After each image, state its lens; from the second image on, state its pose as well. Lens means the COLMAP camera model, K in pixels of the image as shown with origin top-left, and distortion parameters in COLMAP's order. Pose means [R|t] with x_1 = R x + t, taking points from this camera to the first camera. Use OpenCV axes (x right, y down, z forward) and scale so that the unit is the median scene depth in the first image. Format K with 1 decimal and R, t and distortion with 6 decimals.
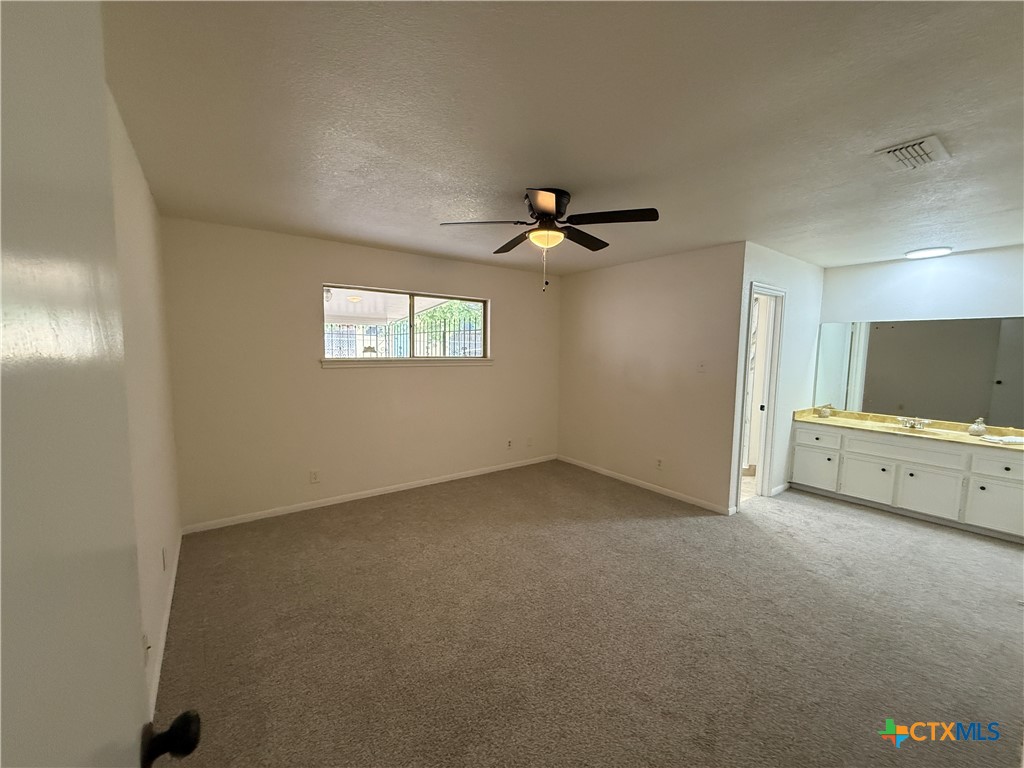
lens RADIAL K [[407.4, 0, 510.4], [0, 407.4, 387.2], [0, 0, 1]] dist [-0.000230, 0.000291]
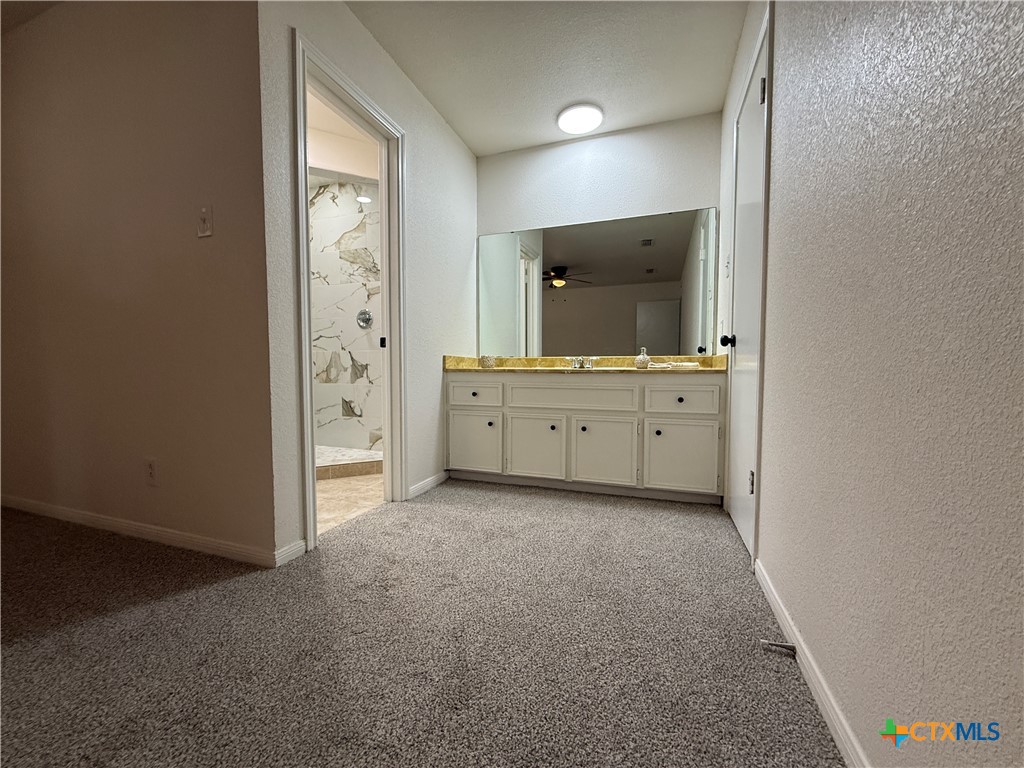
lens RADIAL K [[407.4, 0, 511.6], [0, 407.4, 384.3], [0, 0, 1]] dist [-0.000230, 0.000291]
pose [[0.828132, -0.032360, 0.559598, 0.489004], [0.062150, 0.997477, -0.034293, 0.149920], [-0.557077, 0.063179, 0.828054, 0.483063]]
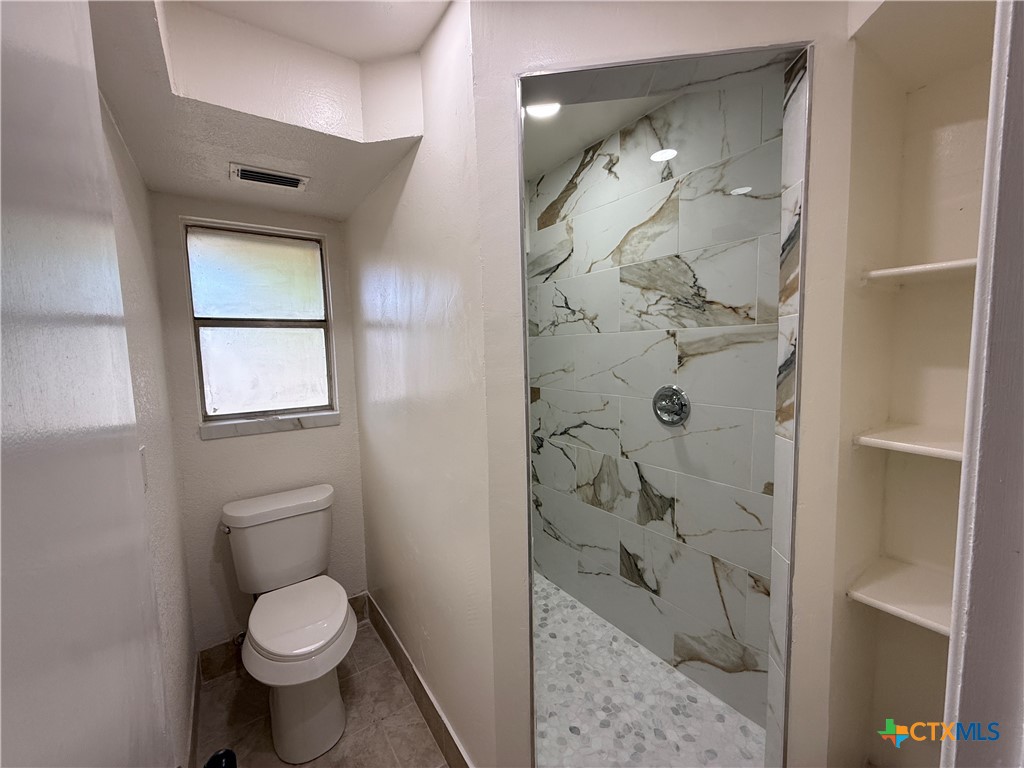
lens RADIAL K [[407.4, 0, 511.8], [0, 407.4, 385.9], [0, 0, 1]] dist [-0.000230, 0.000291]
pose [[0.999440, -0.031312, -0.011833, 0.541058], [0.031137, 0.999407, -0.014672, 0.006466], [0.012286, 0.014296, 0.999822, 0.807025]]
